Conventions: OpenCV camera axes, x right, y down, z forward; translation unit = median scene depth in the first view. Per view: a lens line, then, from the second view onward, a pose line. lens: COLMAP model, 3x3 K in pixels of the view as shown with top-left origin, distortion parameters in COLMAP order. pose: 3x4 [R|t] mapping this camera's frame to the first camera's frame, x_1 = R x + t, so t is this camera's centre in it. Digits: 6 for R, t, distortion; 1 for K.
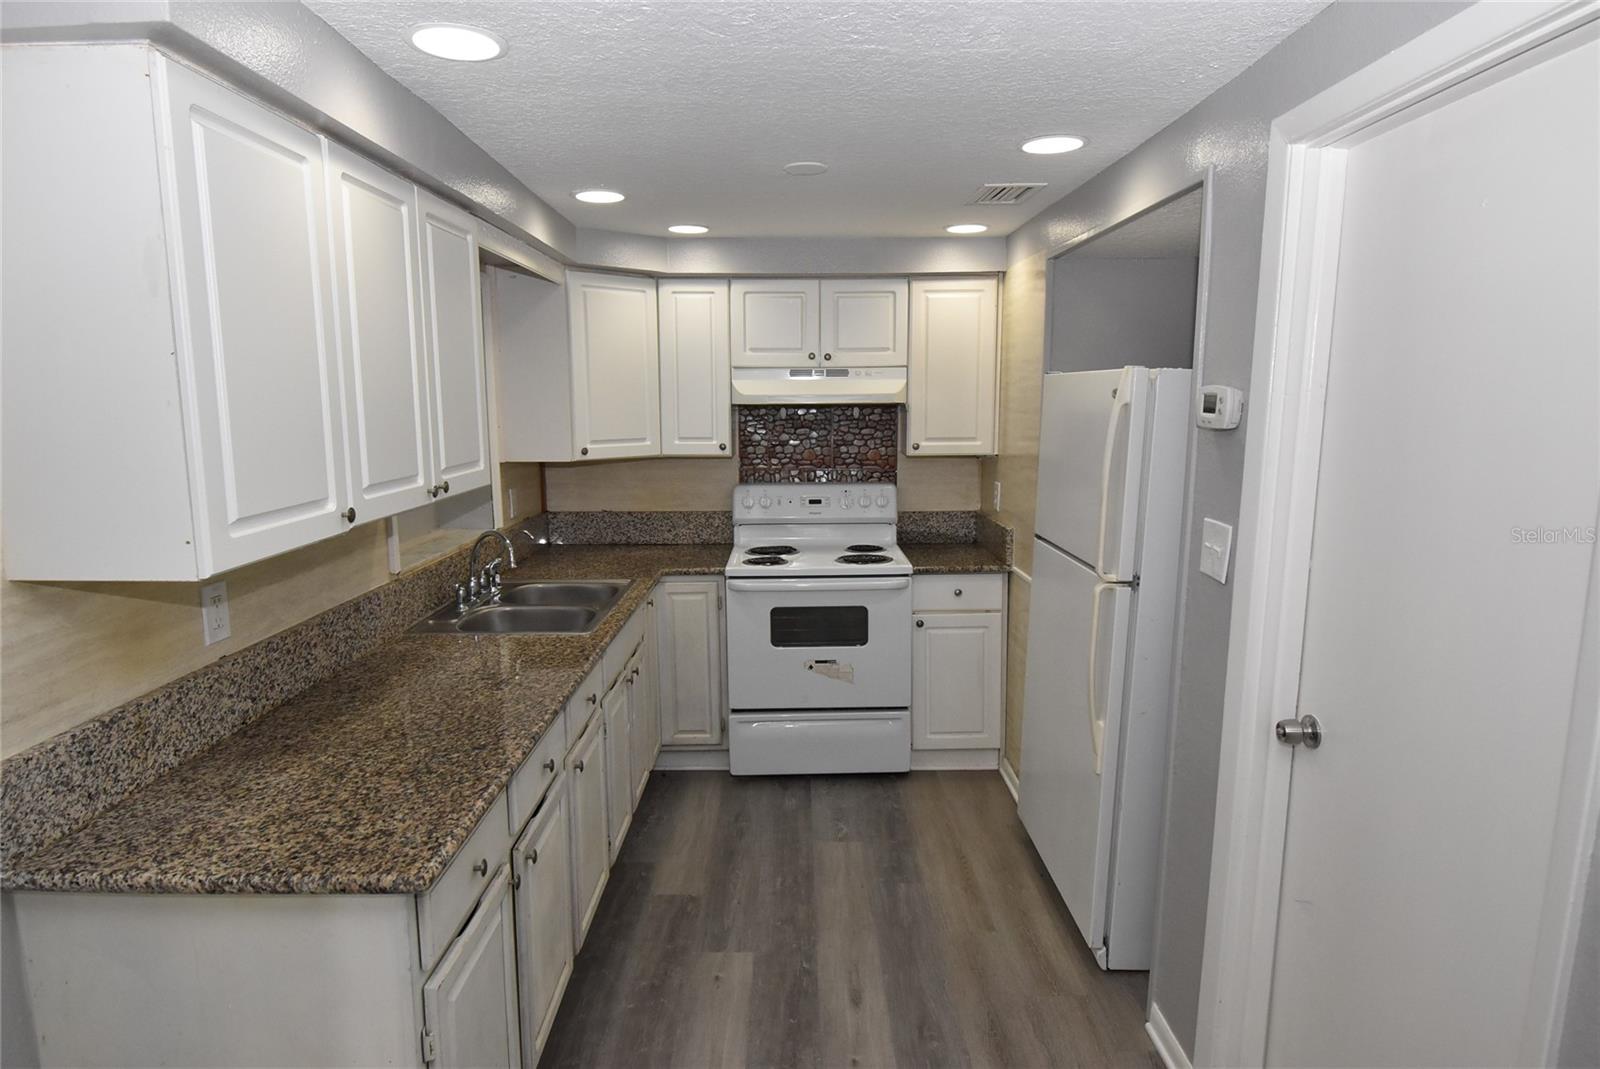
lens RADIAL K [[910.2, 0, 800.0], [0, 910.2, 534.5], [0, 0, 1]] dist [0.000075, 0.000009]
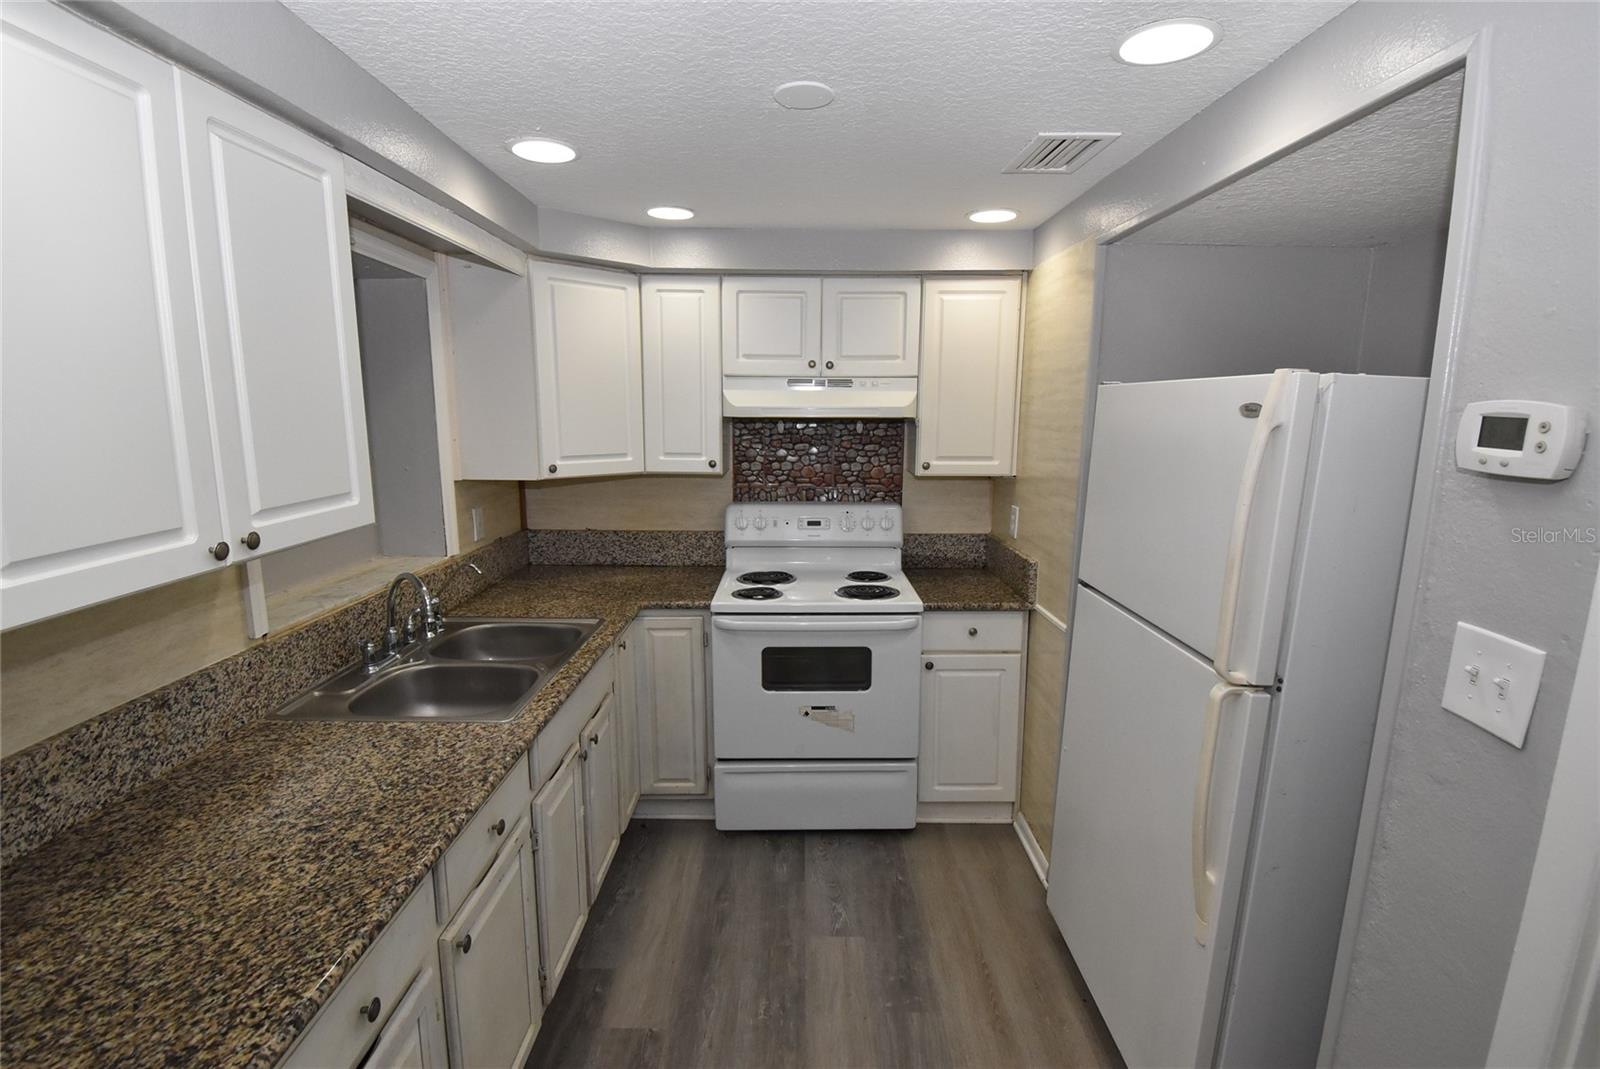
lens RADIAL K [[738.6, 0, 800.0], [0, 738.6, 534.5], [0, 0, 1]] dist [0.012747, -0.025073]
pose [[0.999916, 0.012064, -0.004709, 0.006703], [-0.011976, 0.999763, 0.018204, -0.042014], [0.004928, -0.018146, 0.999823, 0.274499]]
